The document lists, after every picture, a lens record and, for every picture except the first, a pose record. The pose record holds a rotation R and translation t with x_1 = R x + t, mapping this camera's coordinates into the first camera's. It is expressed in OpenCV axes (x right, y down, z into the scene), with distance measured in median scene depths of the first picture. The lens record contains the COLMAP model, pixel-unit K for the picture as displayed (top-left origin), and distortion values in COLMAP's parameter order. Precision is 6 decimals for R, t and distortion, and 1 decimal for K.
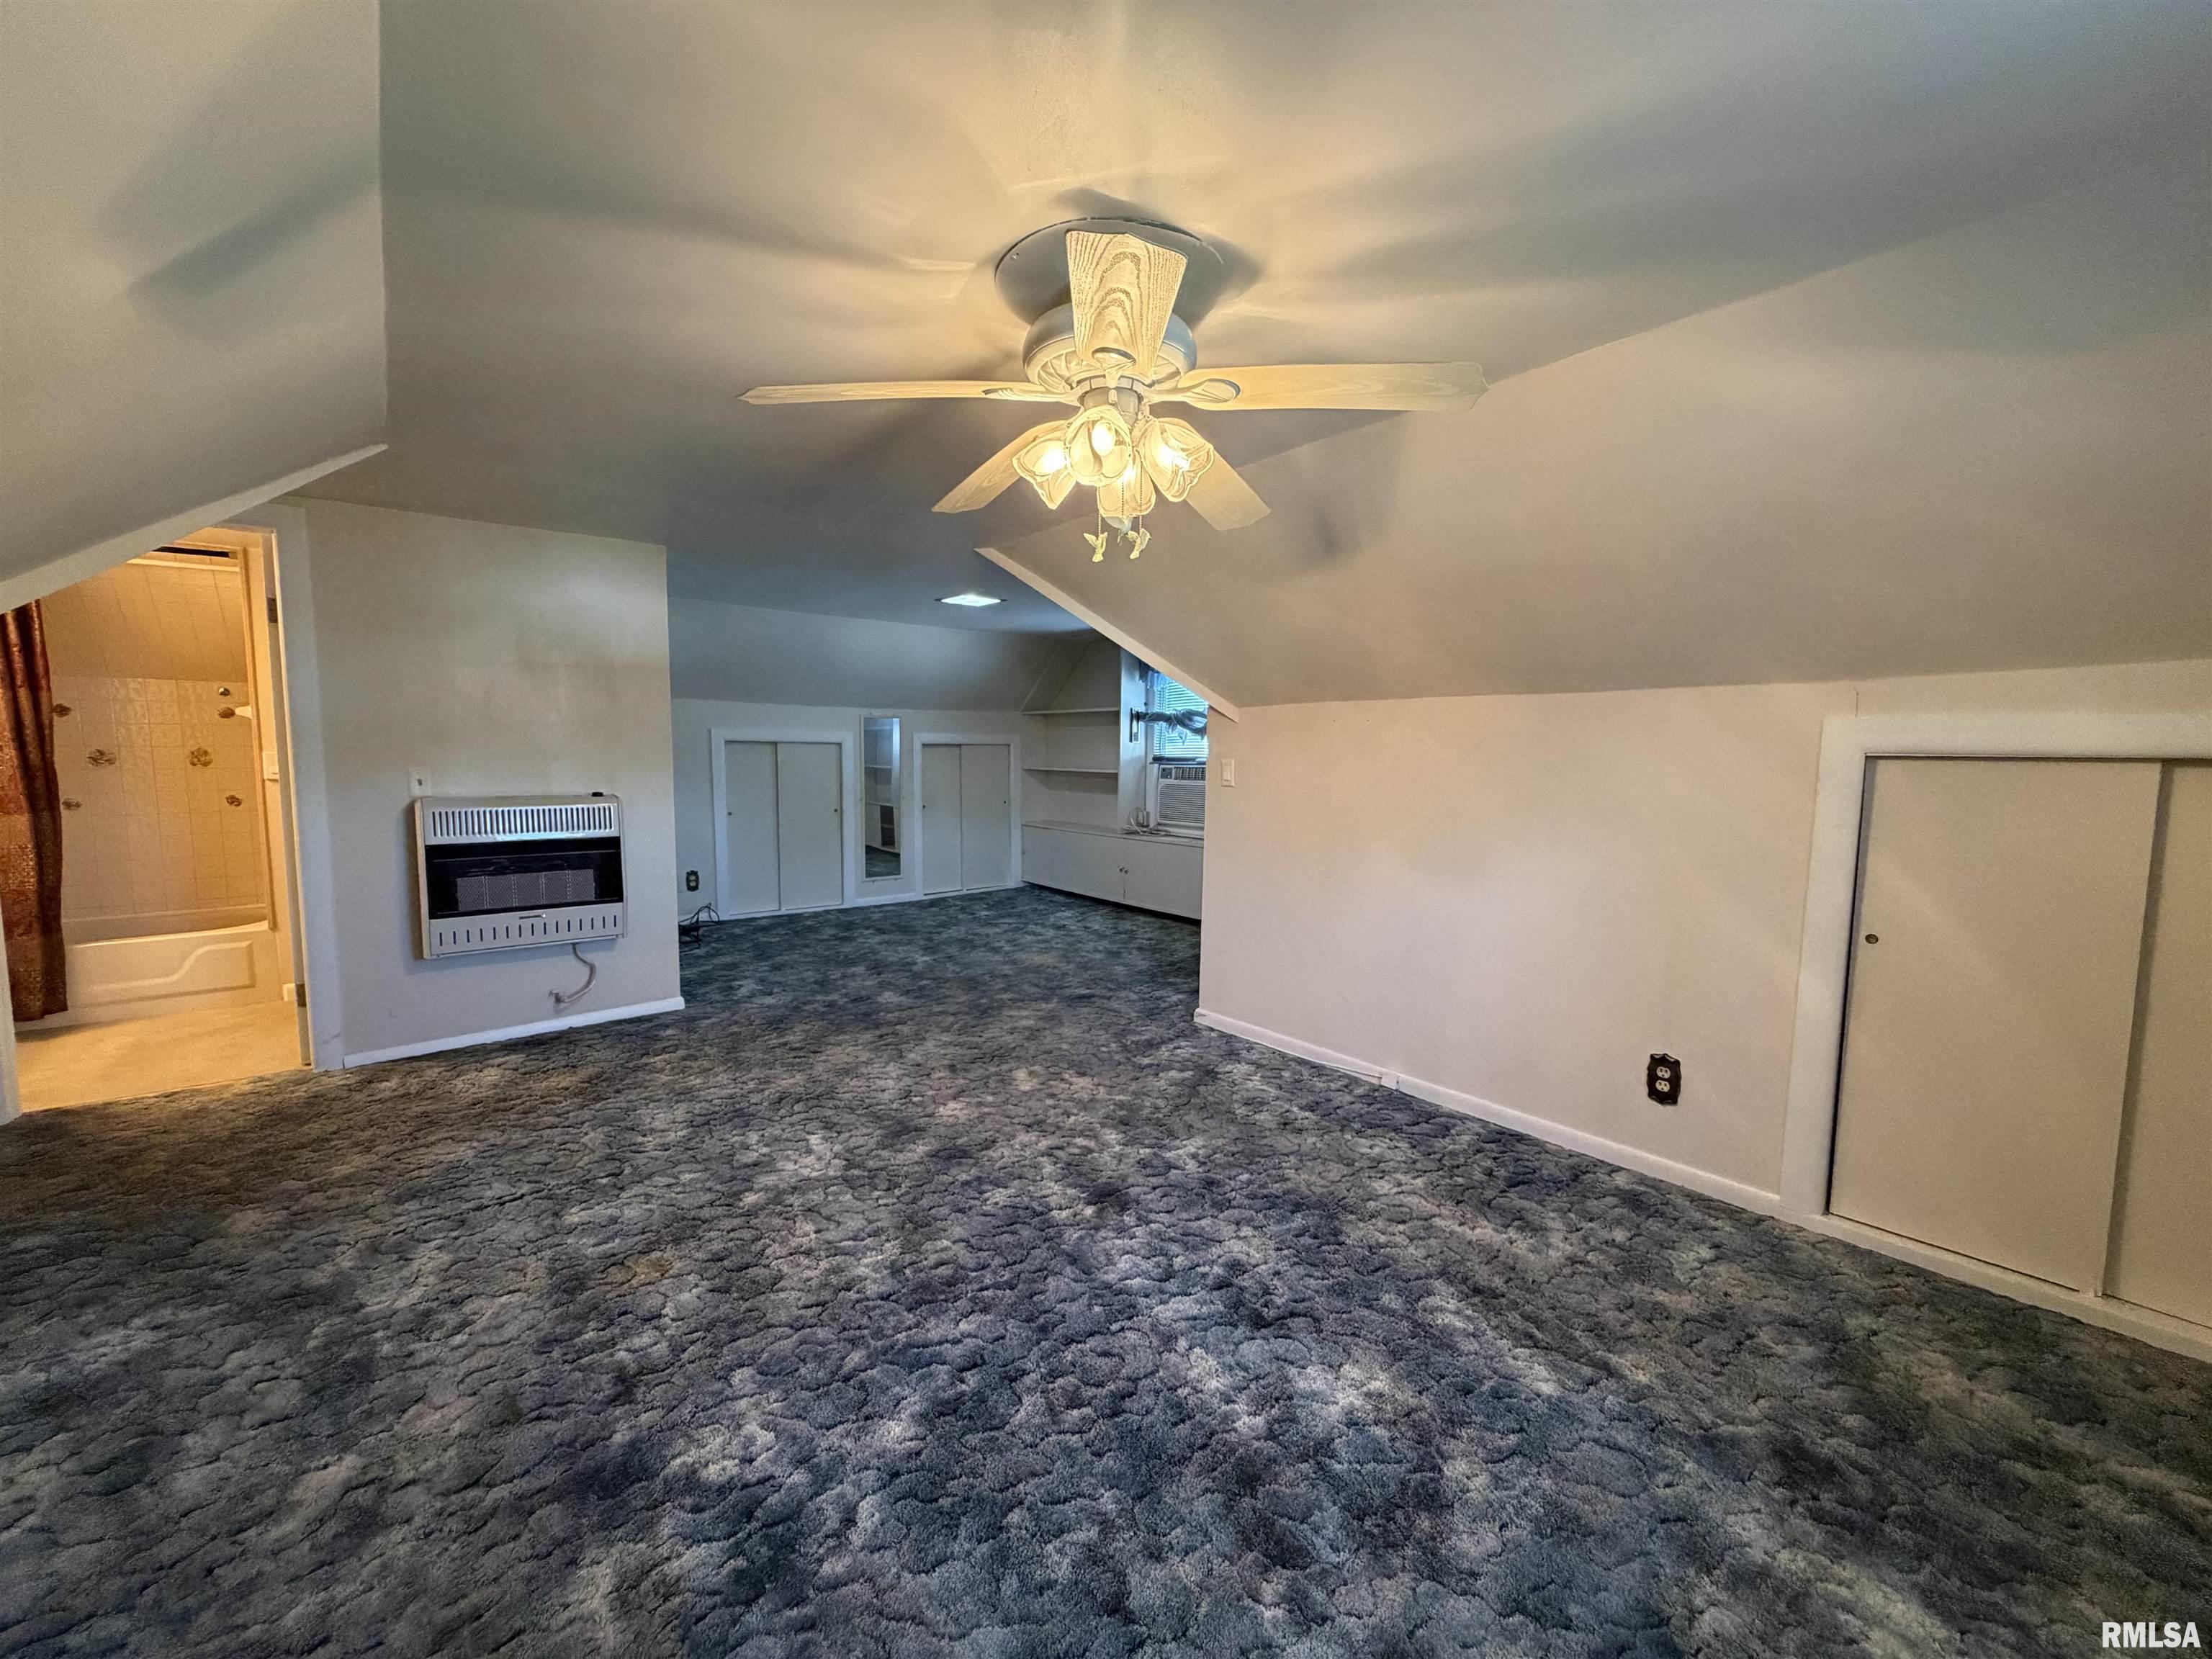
lens RADIAL K [[886.9, 0, 1101.4], [0, 886.9, 832.9], [0, 0, 1]] dist [-0.000424, 0.000770]
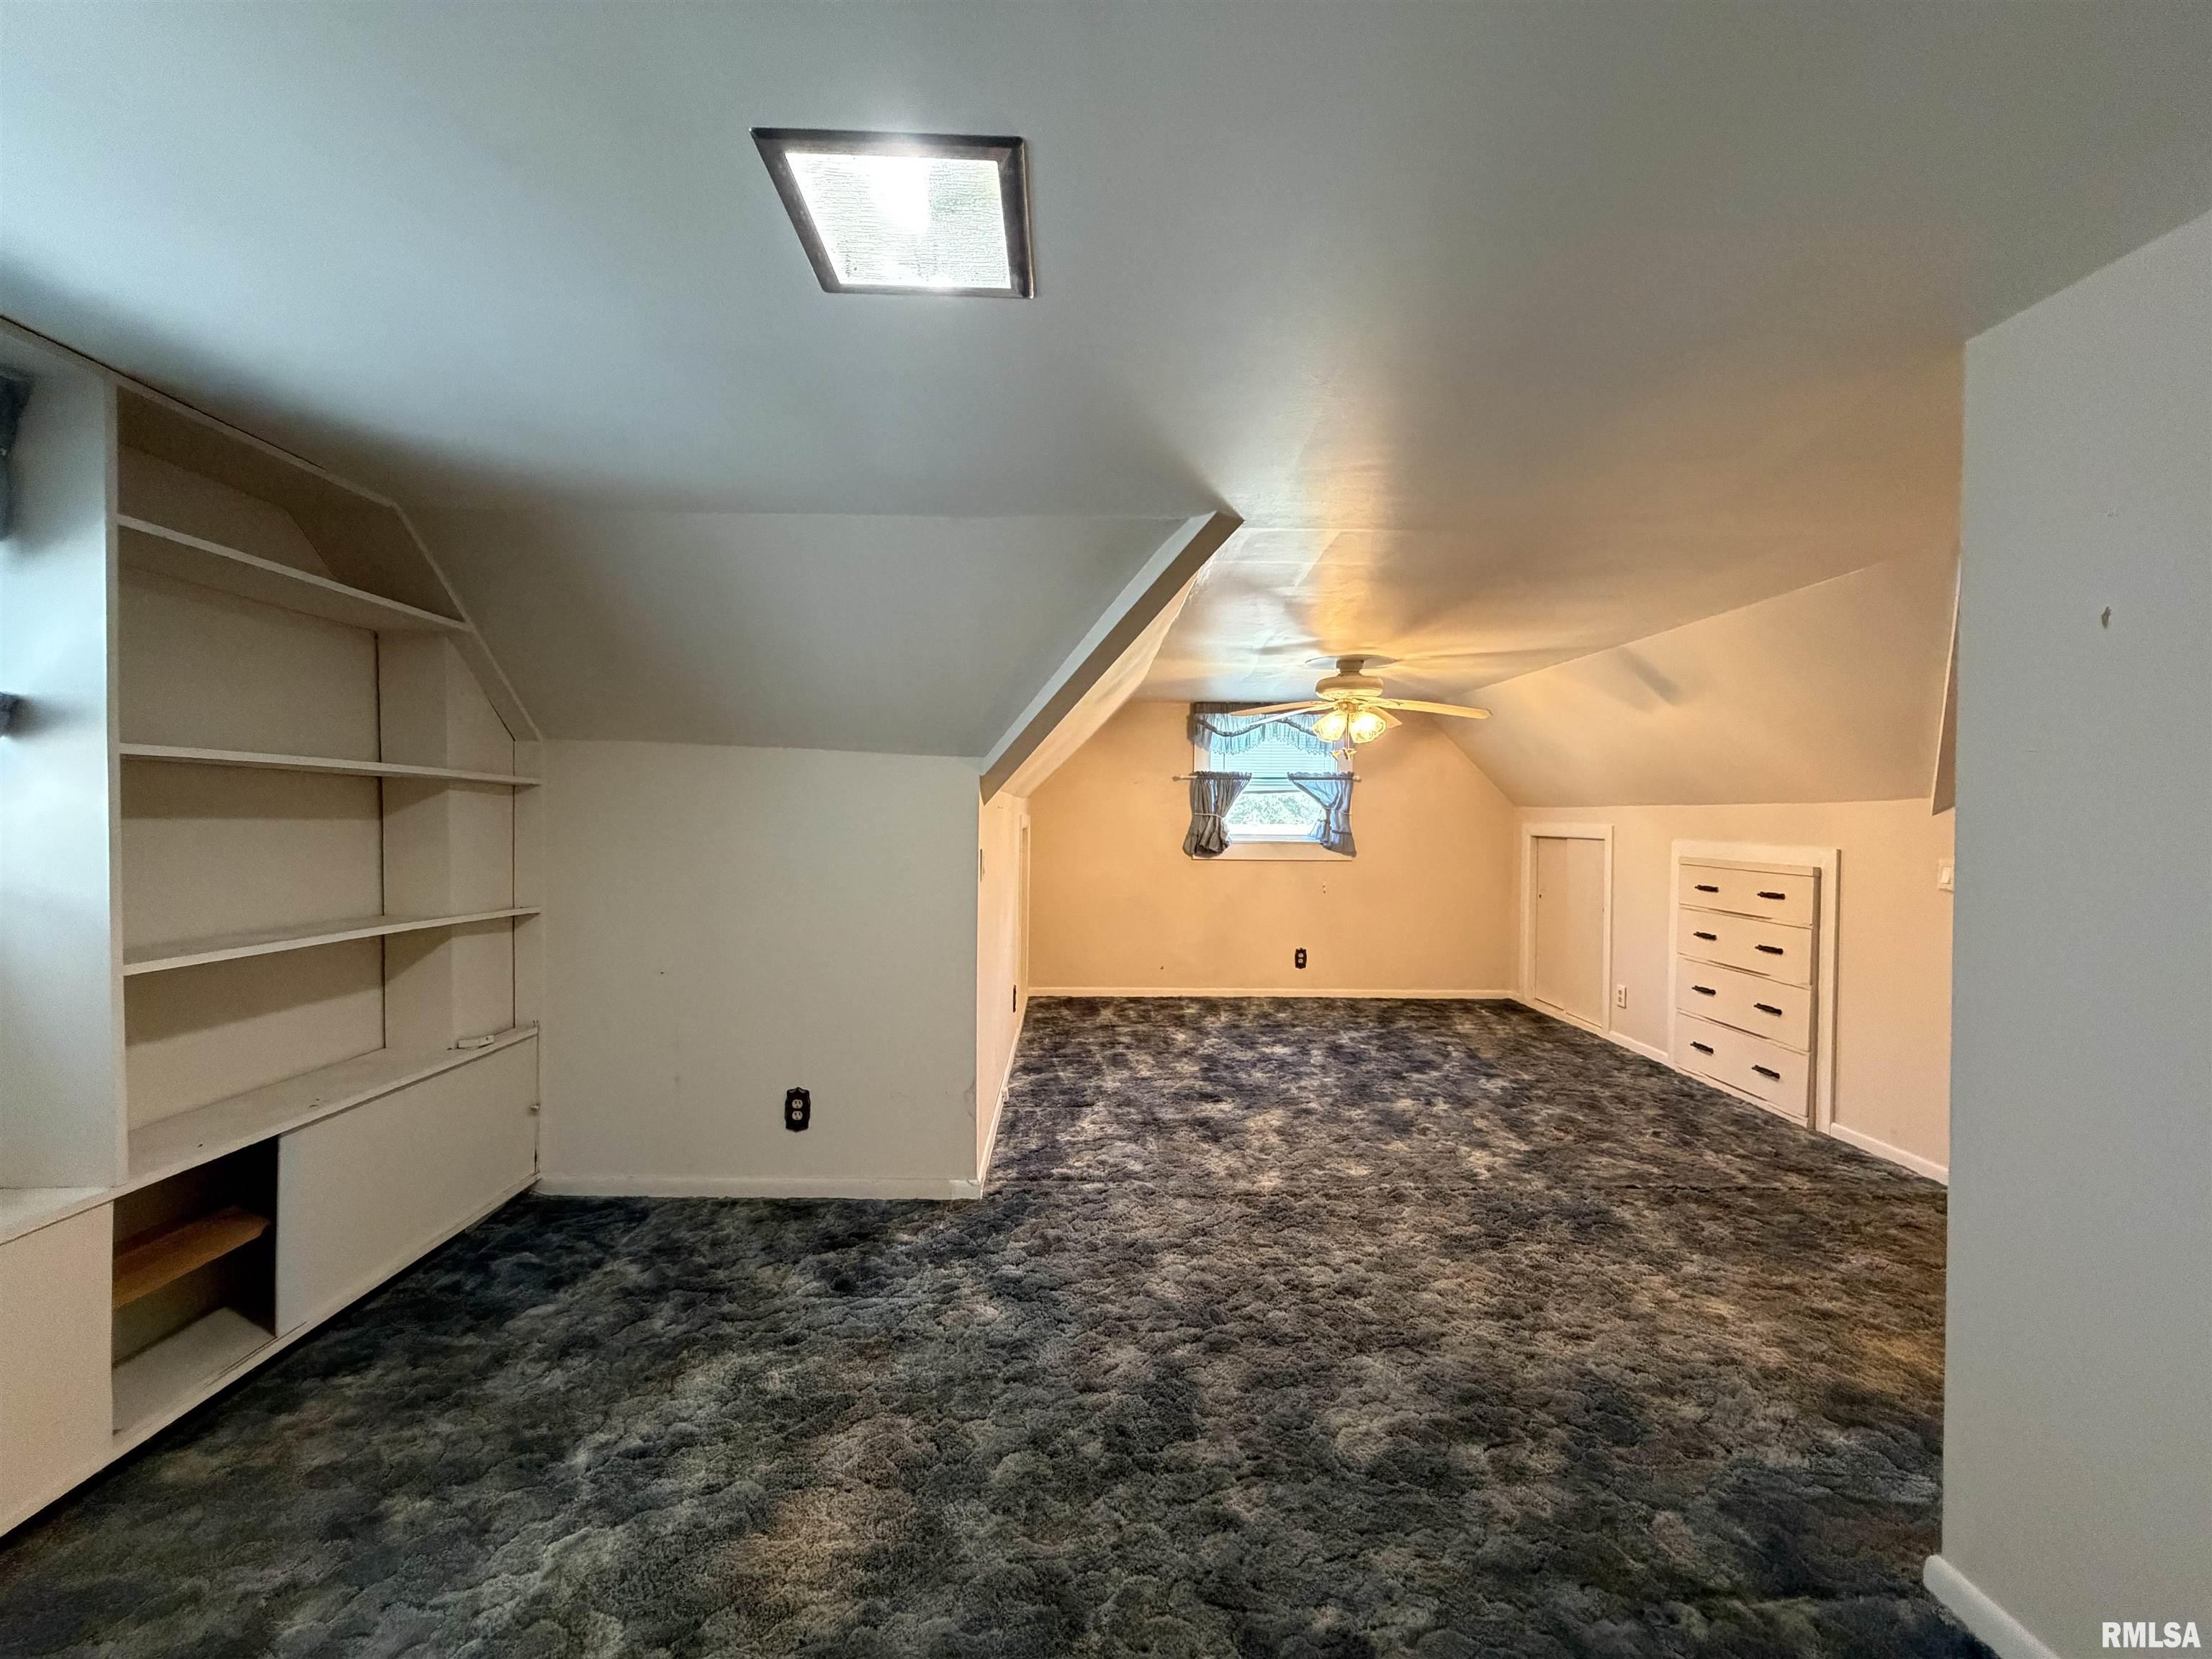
lens RADIAL K [[886.9, 0, 1101.4], [0, 886.9, 832.9], [0, 0, 1]] dist [-0.000424, 0.000770]
pose [[-0.797344, -0.024674, 0.603020, -0.596034], [0.043612, 0.994196, 0.098347, -0.233281], [-0.601947, 0.104715, -0.791640, 2.114091]]
